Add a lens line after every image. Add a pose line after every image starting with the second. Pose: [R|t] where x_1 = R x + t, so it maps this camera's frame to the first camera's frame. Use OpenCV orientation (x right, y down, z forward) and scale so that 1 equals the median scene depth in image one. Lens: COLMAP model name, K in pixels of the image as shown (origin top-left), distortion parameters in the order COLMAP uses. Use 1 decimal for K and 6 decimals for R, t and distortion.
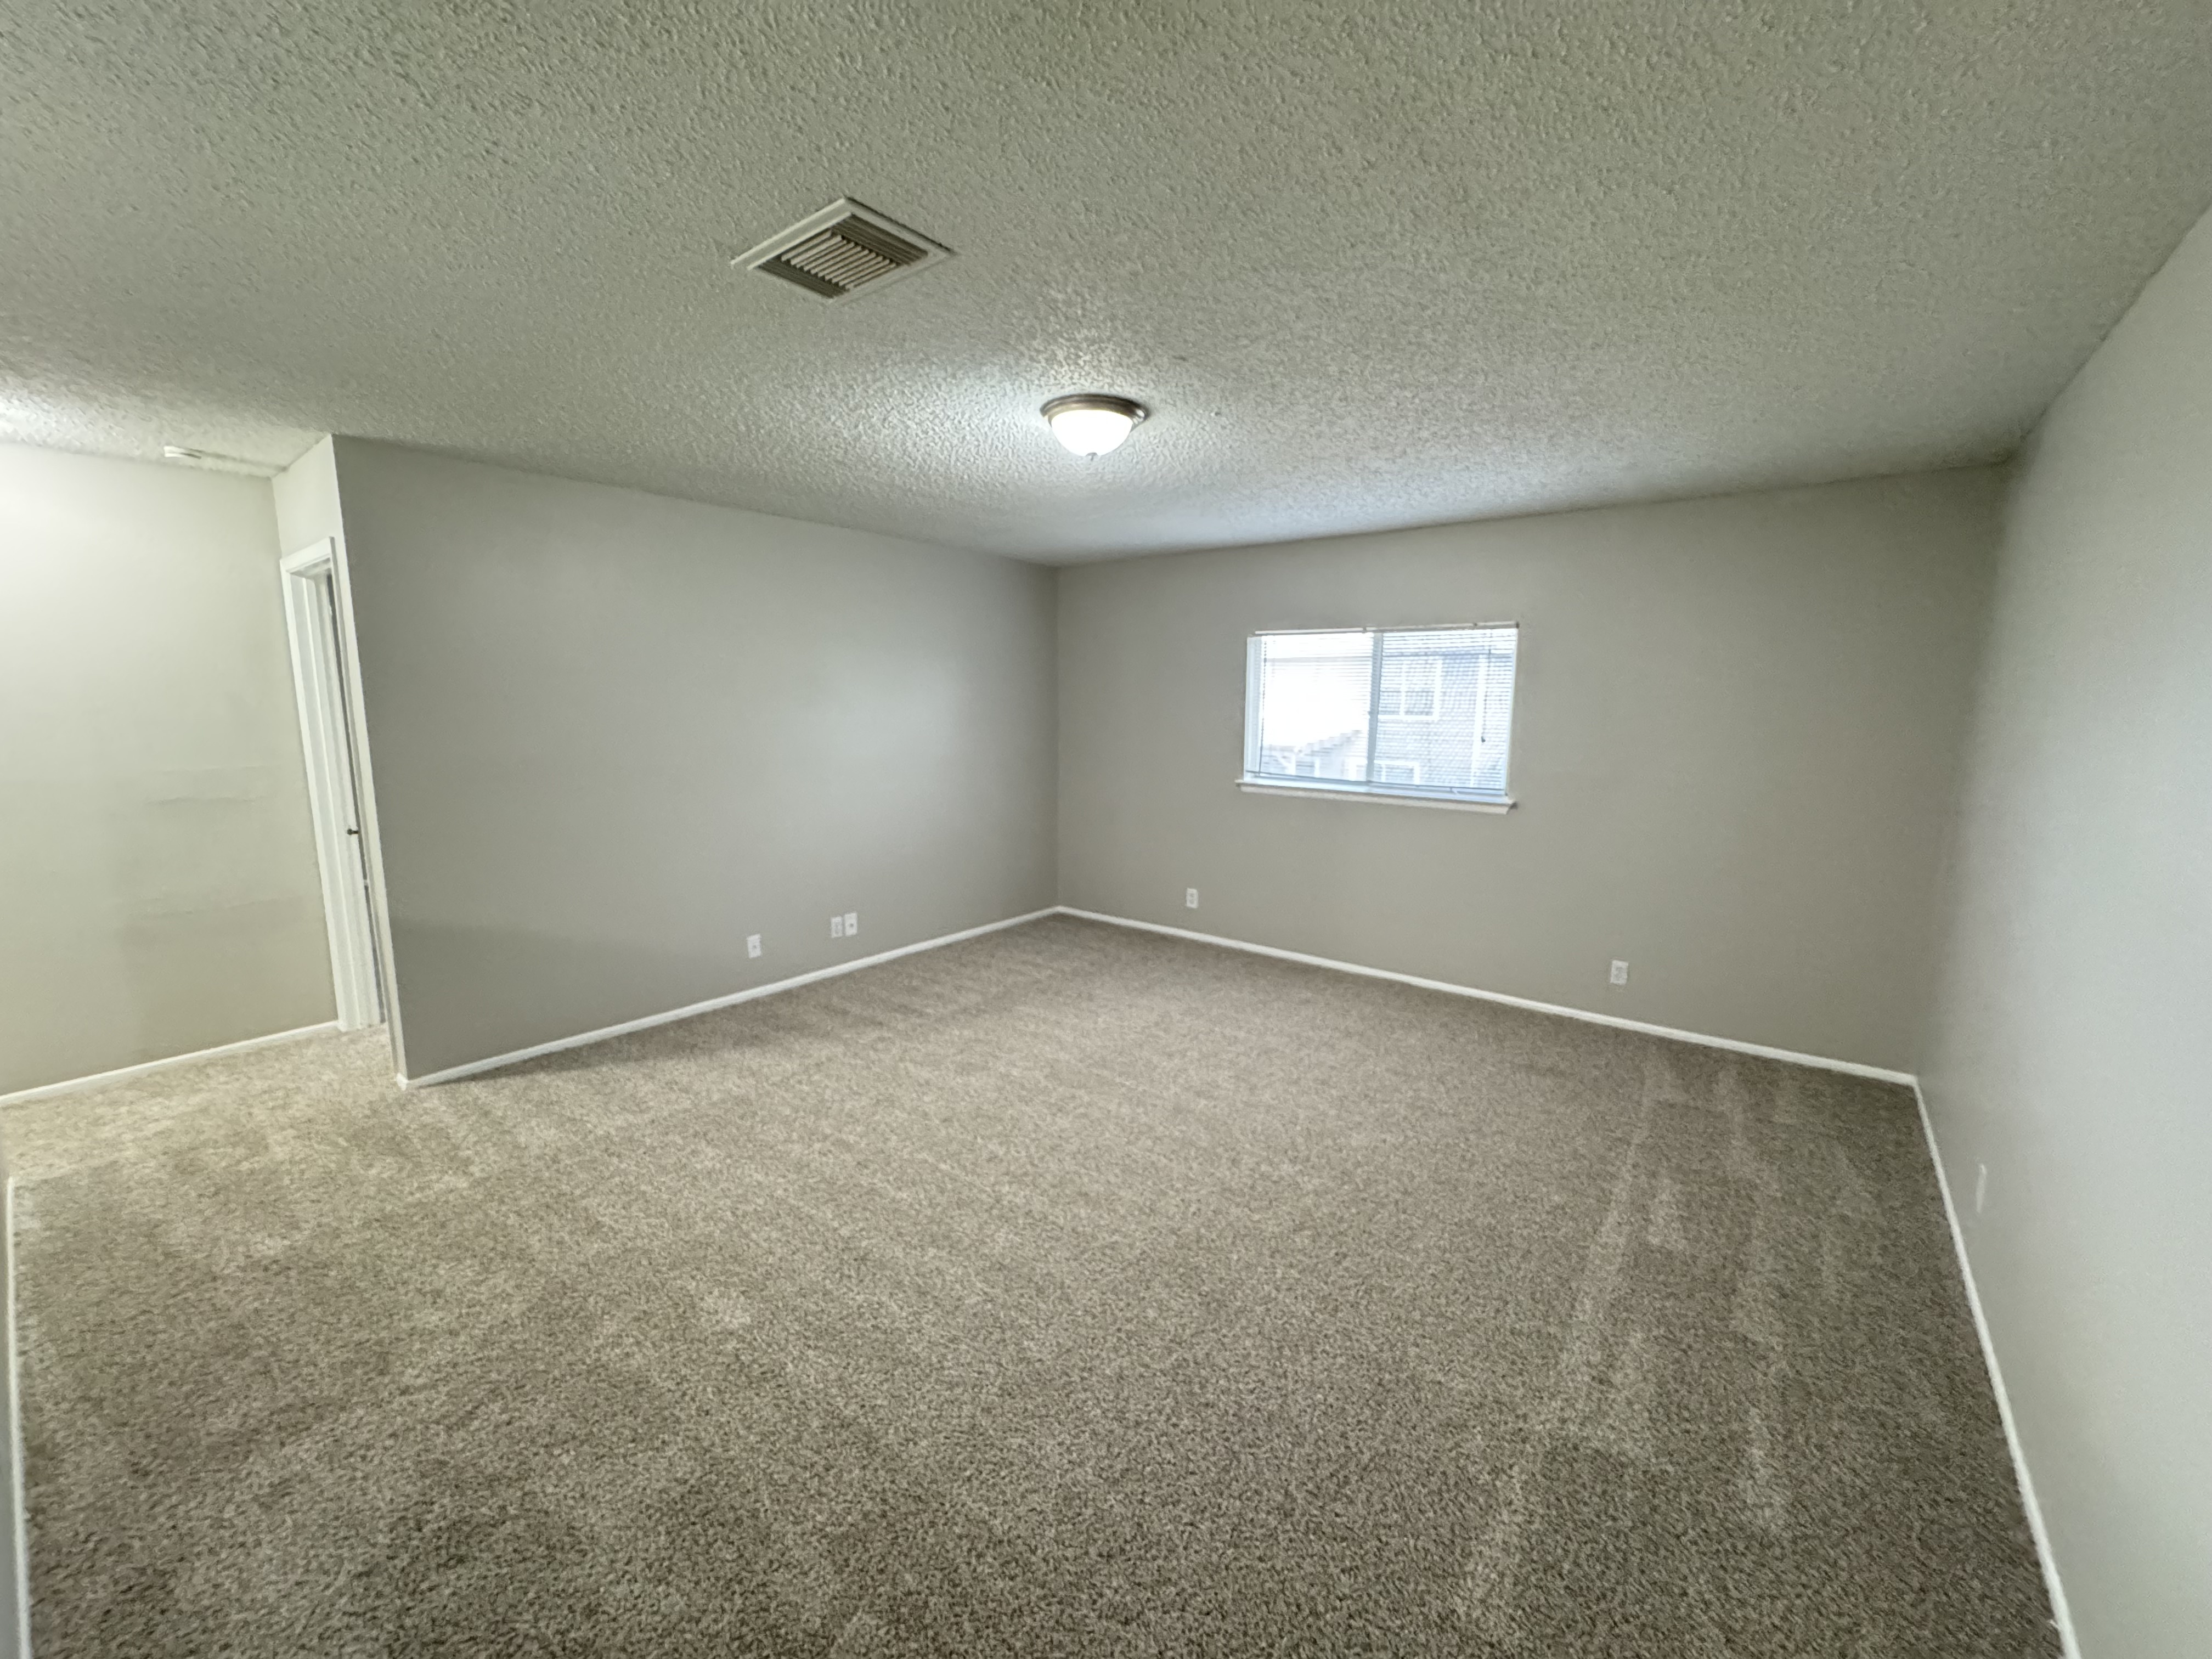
lens RADIAL K [[879.4, 0, 1117.8], [0, 879.4, 835.5], [0, 0, 1]] dist [-0.002382, 0.000617]
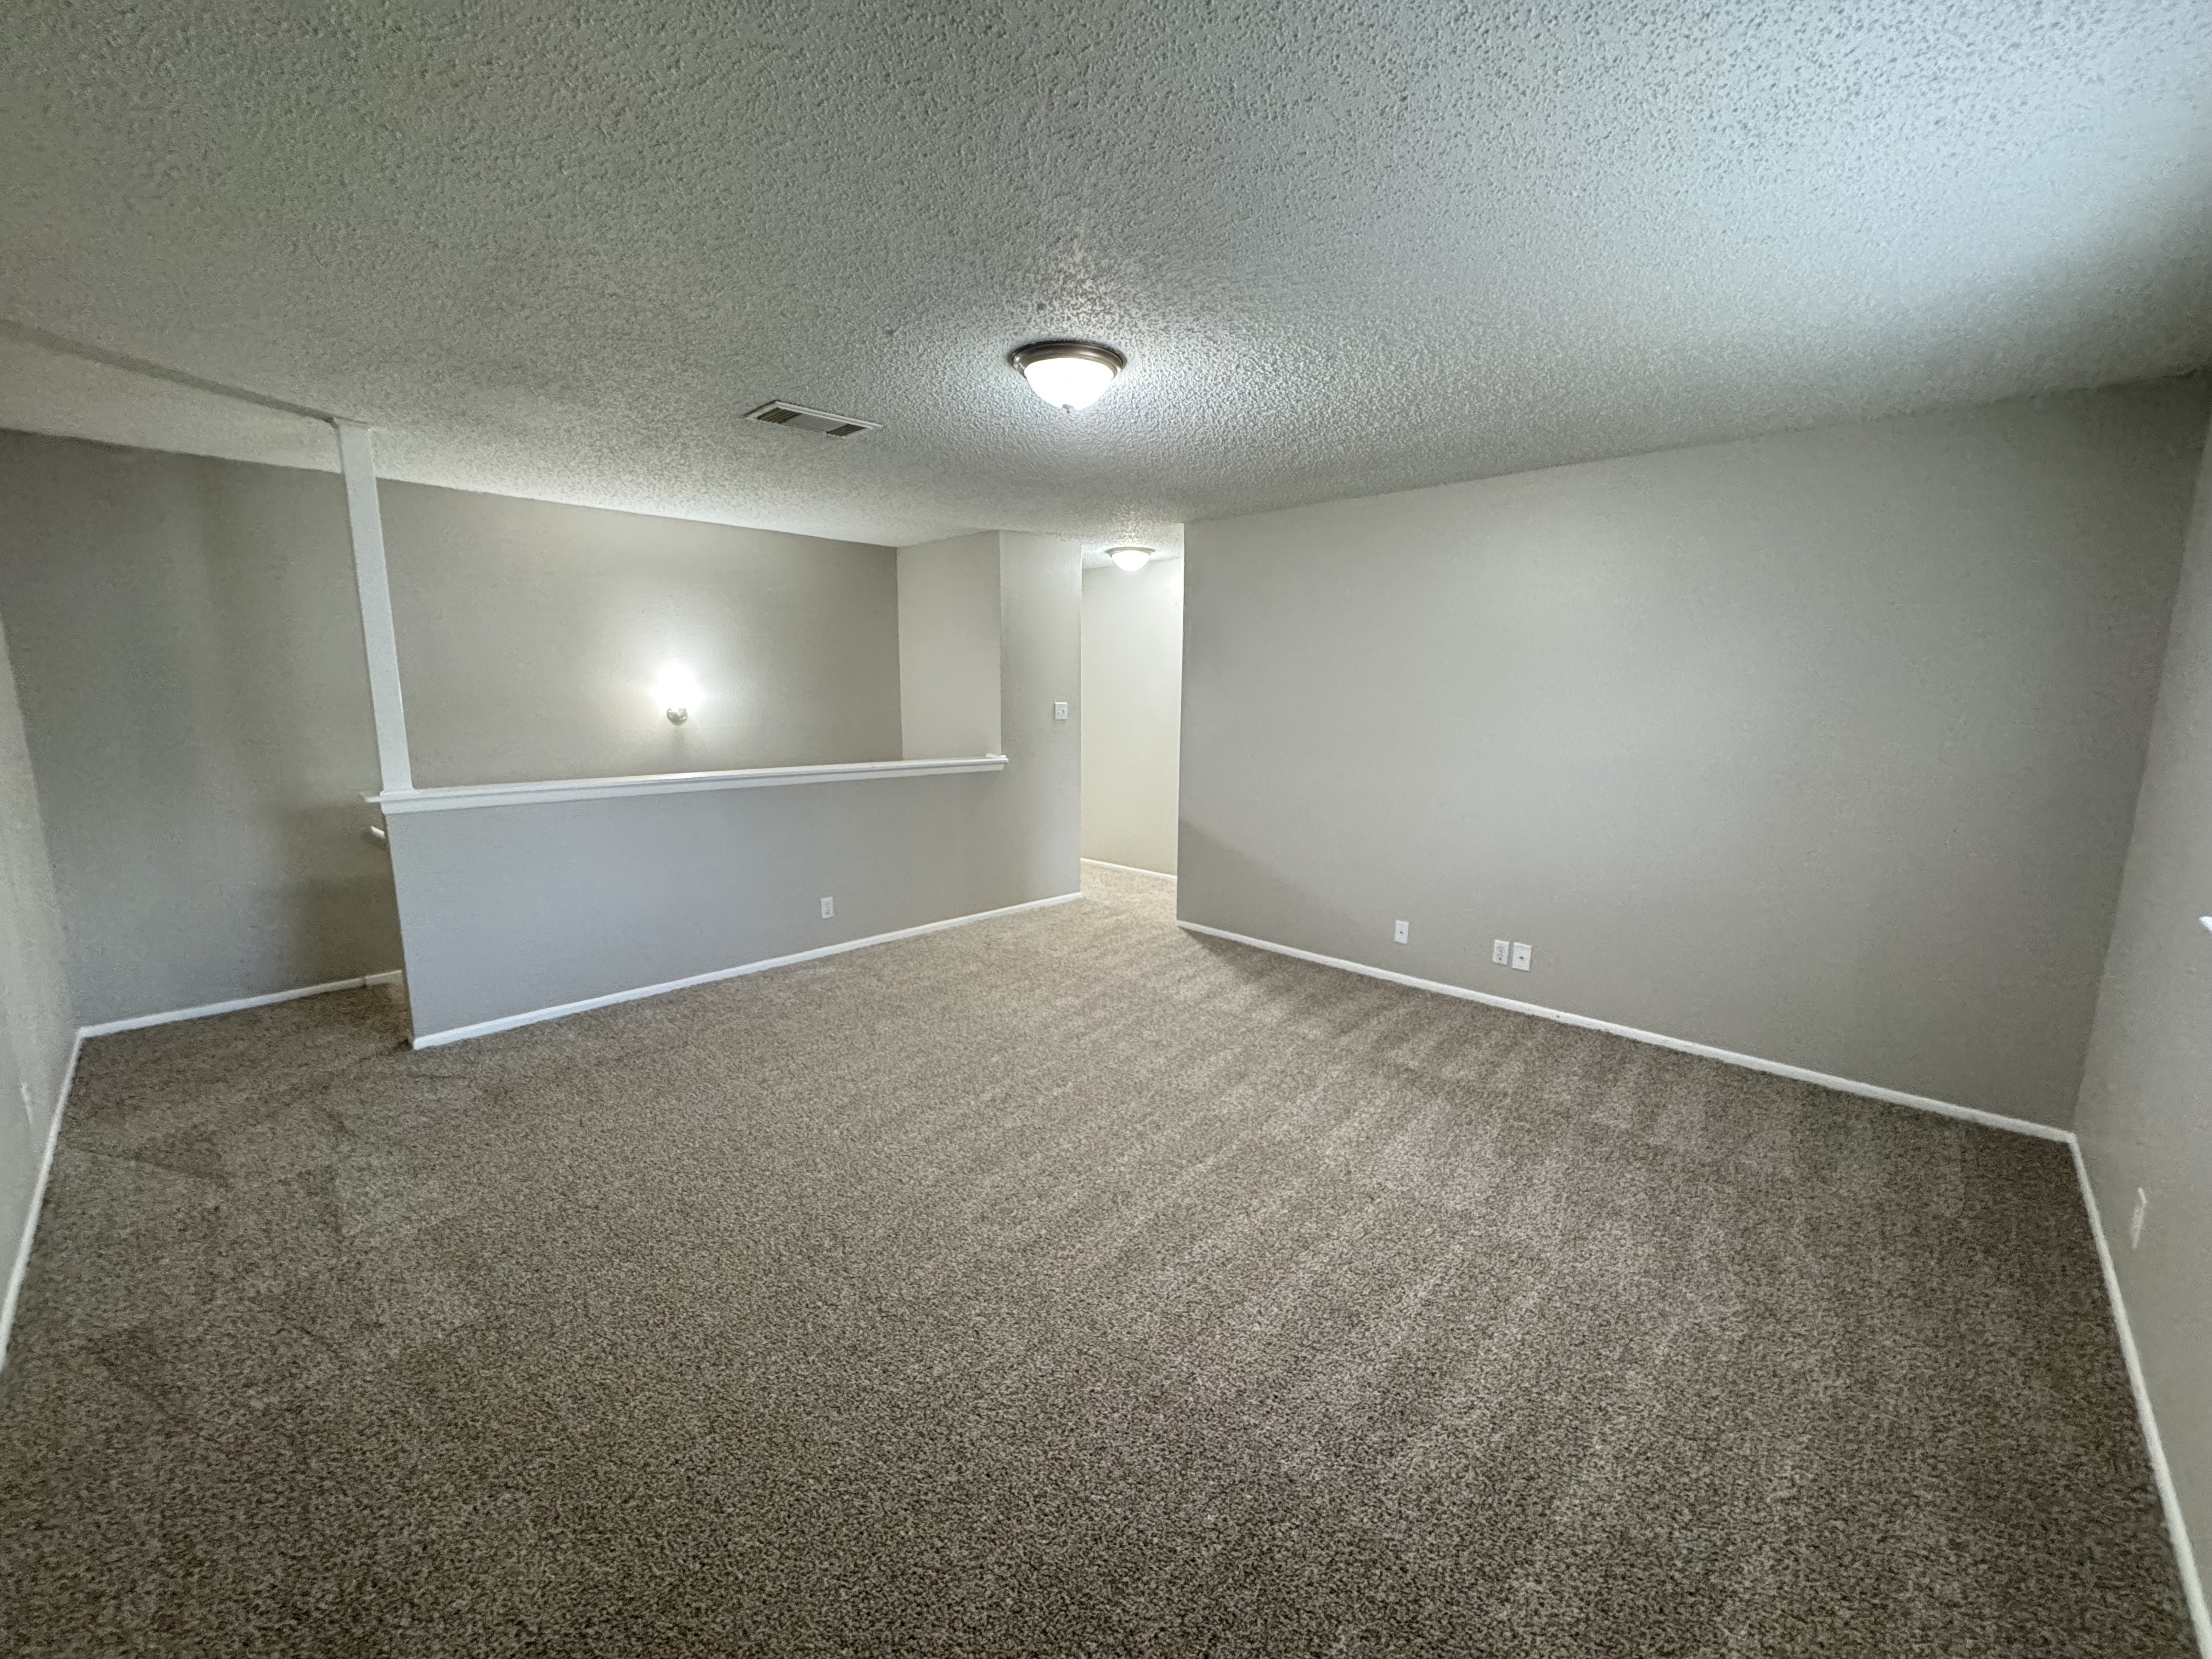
lens RADIAL K [[879.4, 0, 1114.2], [0, 879.4, 816.5], [0, 0, 1]] dist [-0.002382, 0.000617]
pose [[-0.076694, 0.139524, -0.987244, 0.627296], [-0.165502, 0.974643, 0.150600, -0.105495], [0.983223, 0.174941, -0.051658, 0.769581]]
